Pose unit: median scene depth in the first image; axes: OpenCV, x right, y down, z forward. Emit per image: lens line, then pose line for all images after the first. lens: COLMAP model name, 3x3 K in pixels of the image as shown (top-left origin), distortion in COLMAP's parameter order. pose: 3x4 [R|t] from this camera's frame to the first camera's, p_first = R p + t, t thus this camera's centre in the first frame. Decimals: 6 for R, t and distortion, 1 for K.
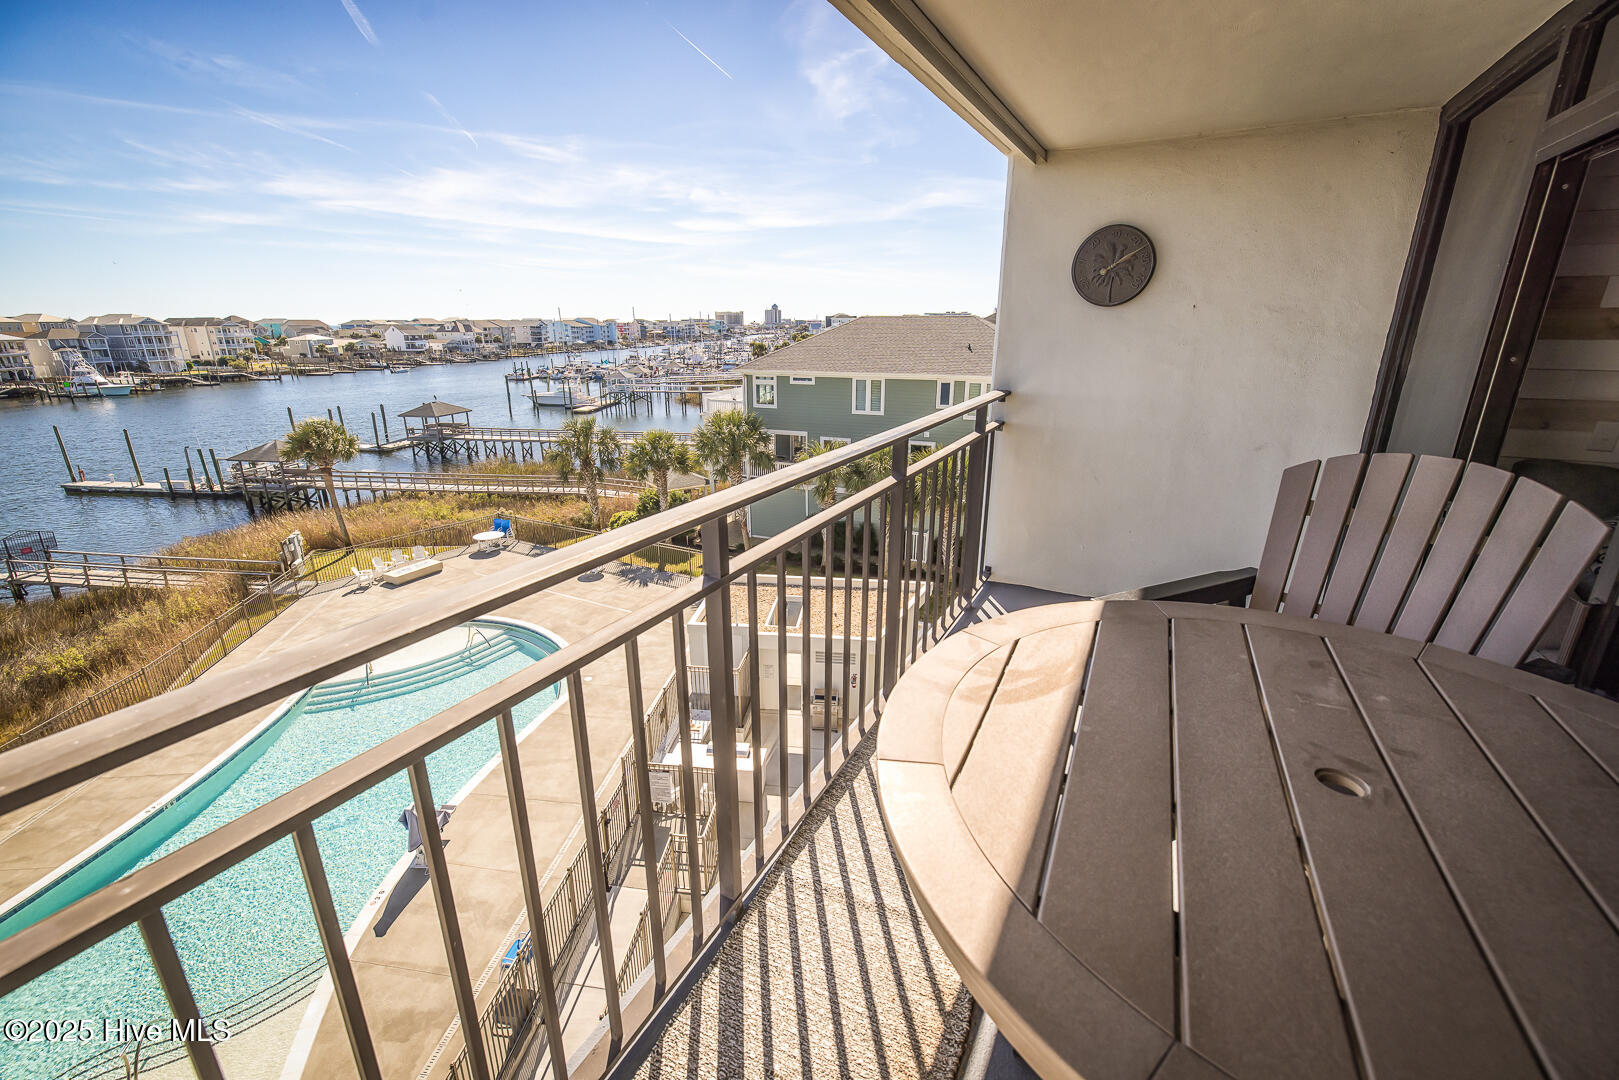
lens RADIAL K [[670.2, 0, 808.3], [0, 670.2, 532.8], [0, 0, 1]] dist [-0.001614, -0.000522]
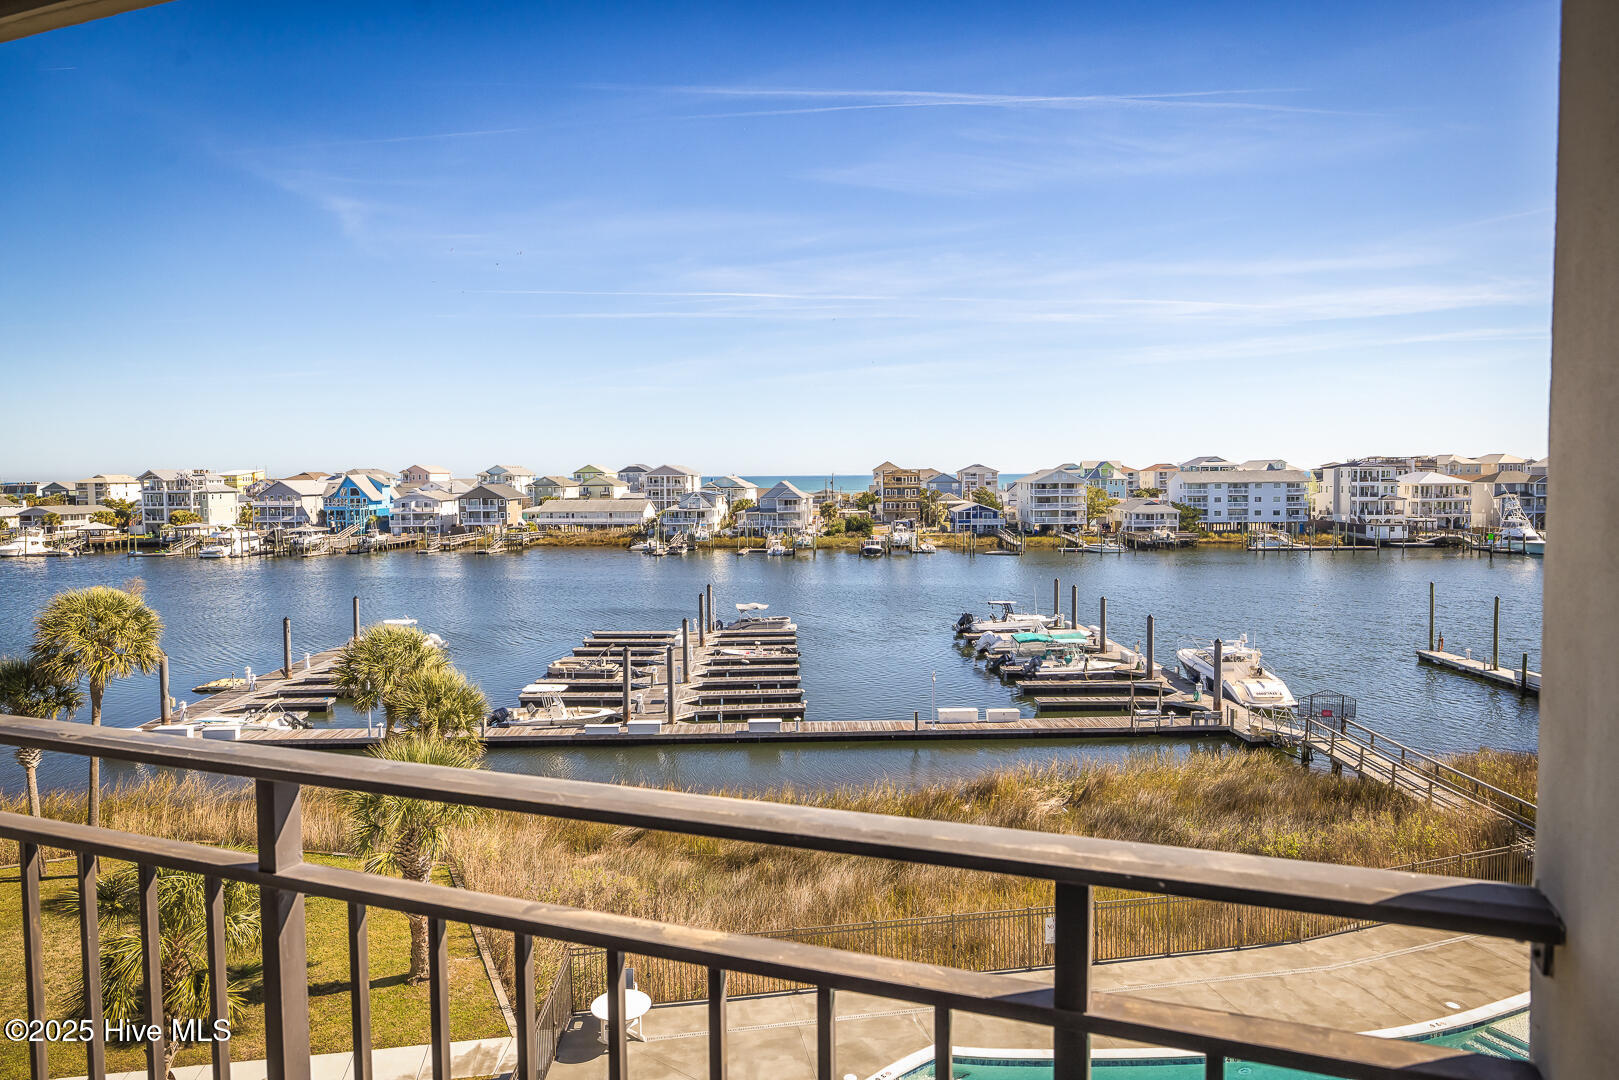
lens RADIAL K [[1012.6, 0, 800.9], [0, 1012.6, 522.7], [0, 0, 1]] dist [-0.005850, 0.003437]
pose [[0.128365, 0.049392, -0.990496, 0.051718], [-0.288468, 0.957433, 0.010359, -0.025792], [0.948846, 0.284397, 0.137149, 0.075462]]
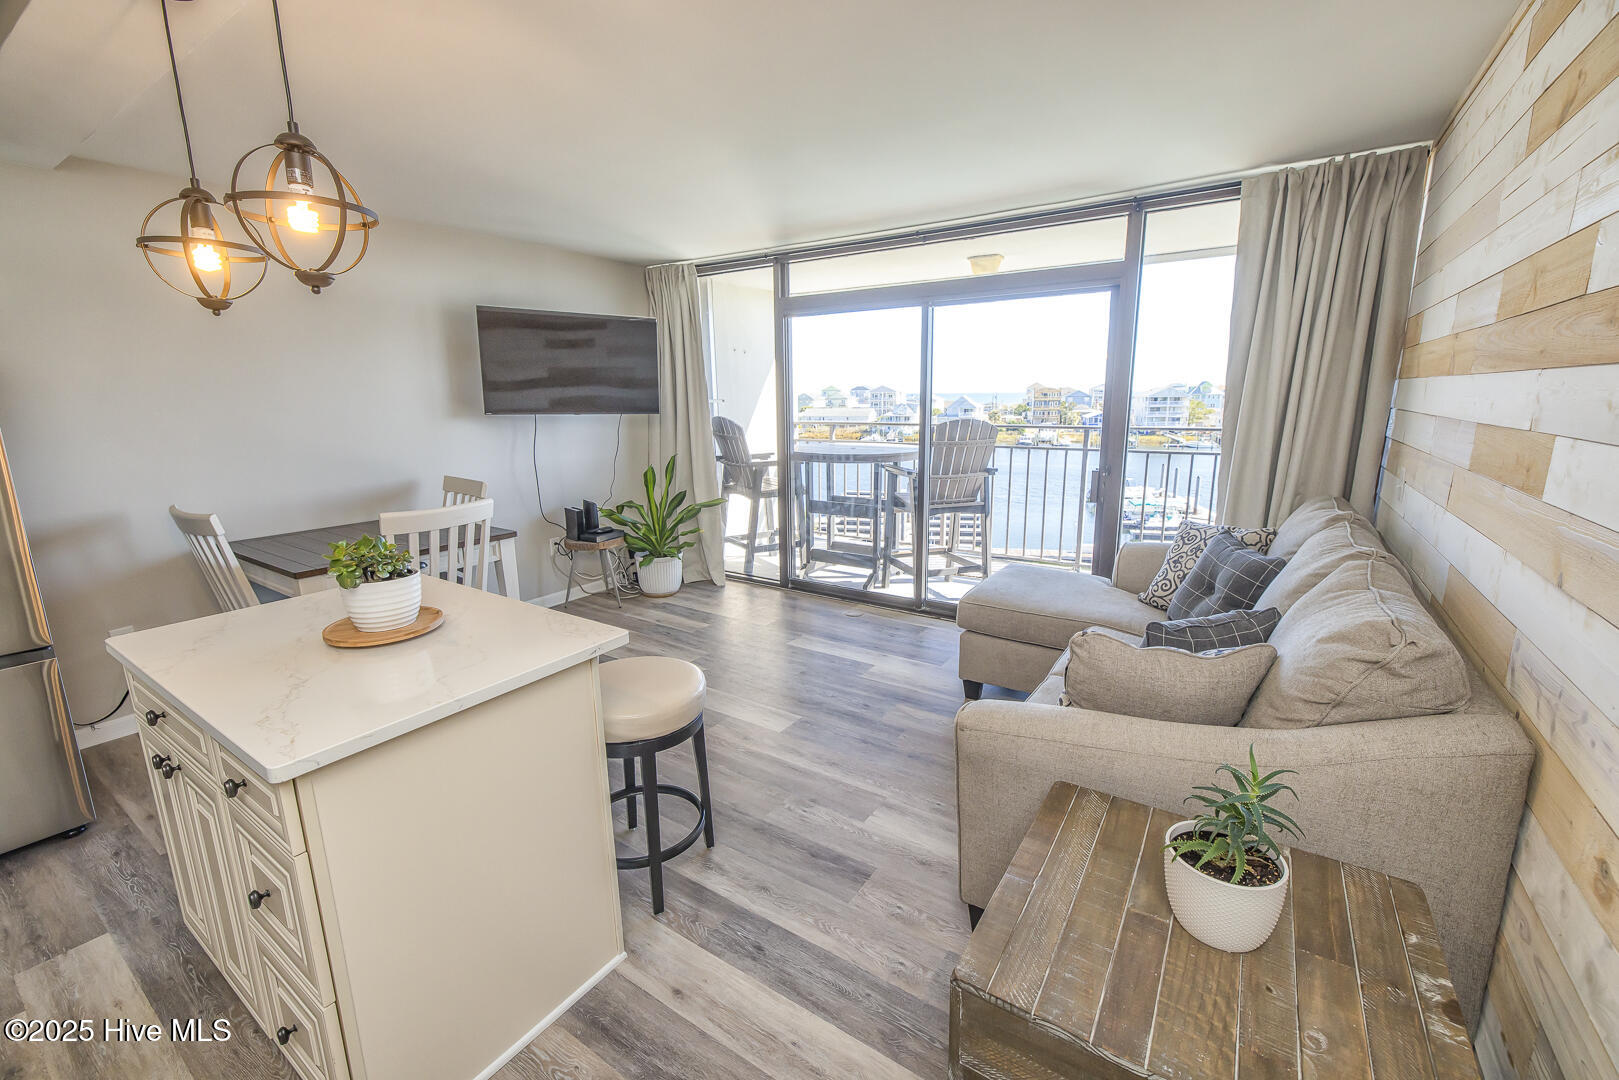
lens RADIAL K [[673.7, 0, 805.2], [0, 673.7, 533.6], [0, 0, 1]] dist [-0.002592, 0.000271]
pose [[-0.104627, 0.206425, -0.972852, 0.153785], [-0.285494, 0.930813, 0.228209, -0.004240], [0.952652, 0.301620, -0.038455, 0.021041]]
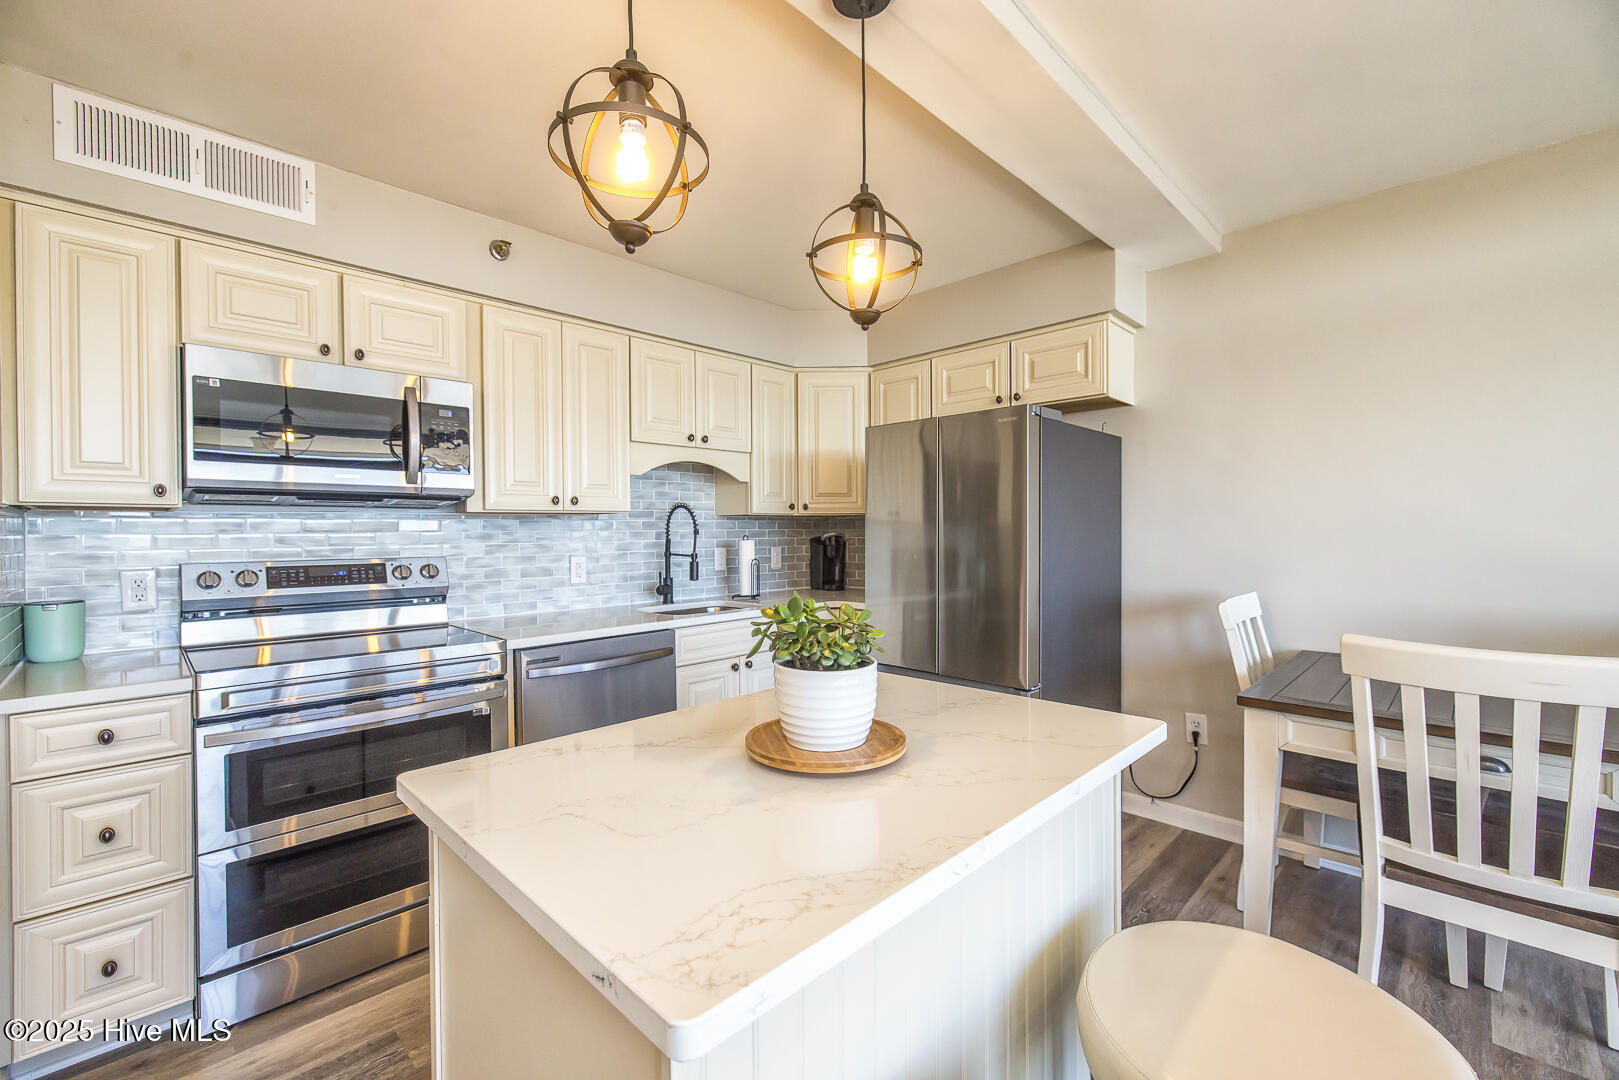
lens RADIAL K [[672.4, 0, 799.8], [0, 672.4, 537.1], [0, 0, 1]] dist [-0.001283, -0.000191]
pose [[-0.956746, 0.006369, 0.290856, 0.106511], [0.095191, 0.951582, 0.292286, 0.002829], [-0.274912, 0.307330, -0.911028, 0.018360]]
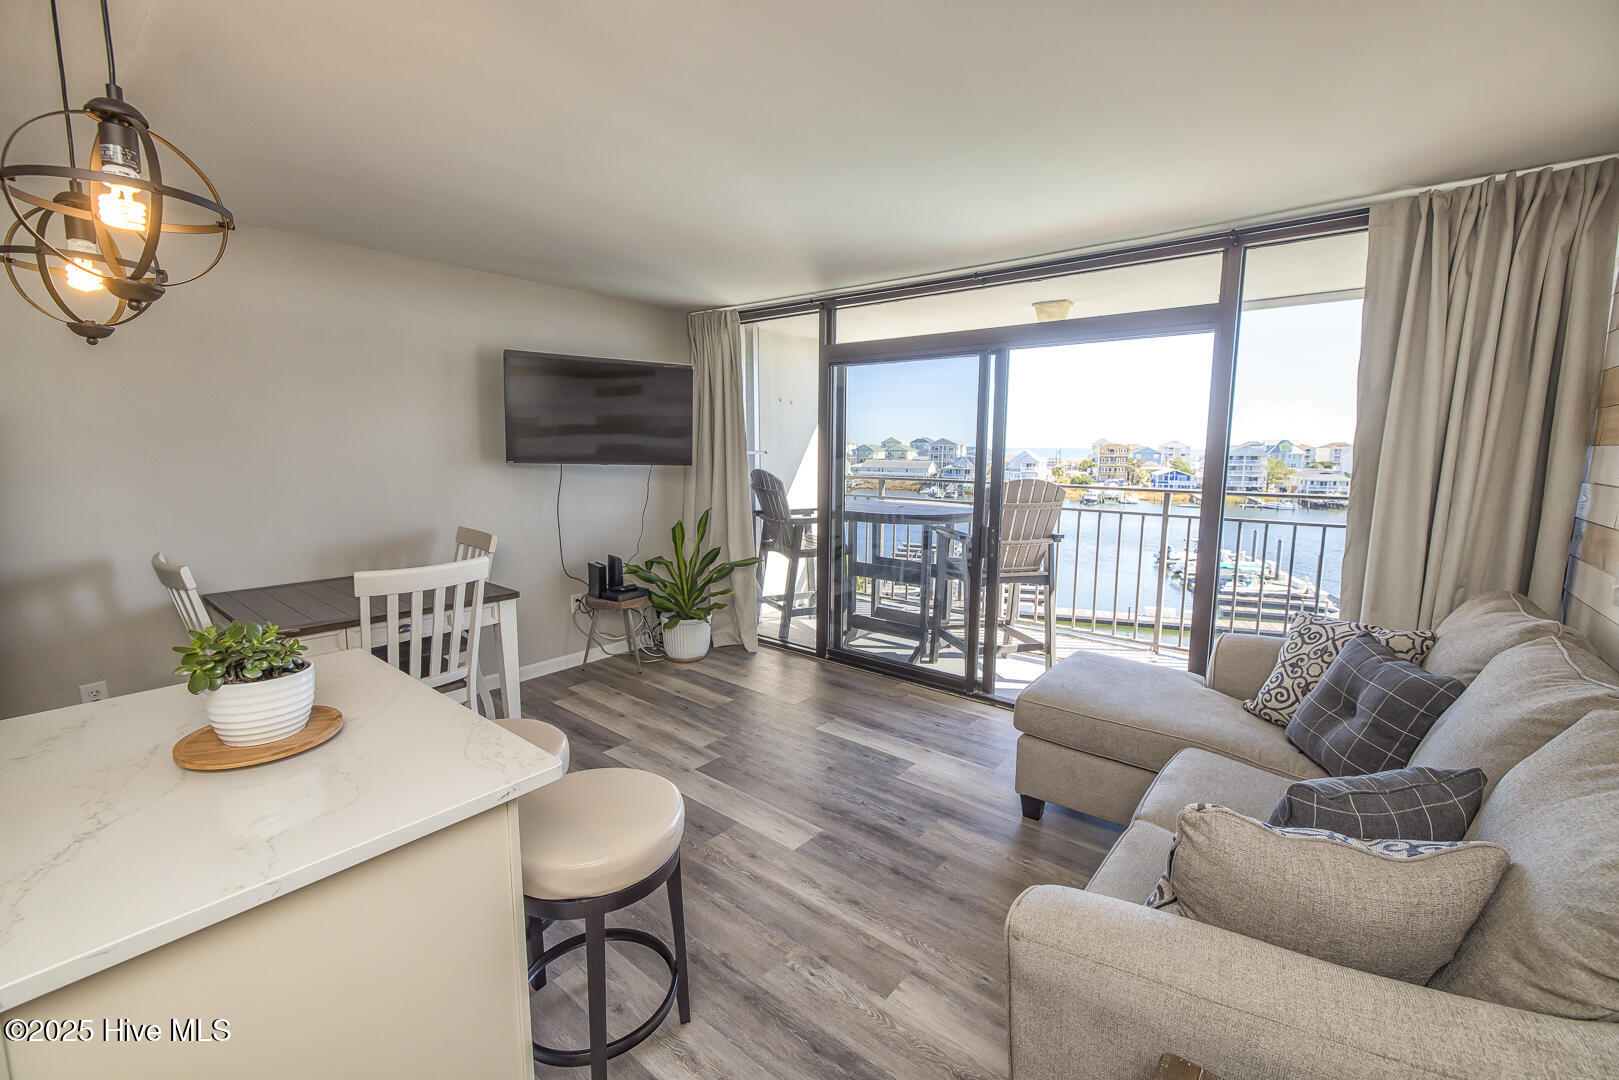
lens RADIAL K [[673.7, 0, 805.2], [0, 673.7, 533.6], [0, 0, 1]] dist [-0.002592, 0.000271]
pose [[-0.192162, 0.130234, -0.972683, 0.141414], [-0.299592, 0.936055, 0.184517, -0.005058], [0.934515, 0.326865, -0.140857, 0.022390]]
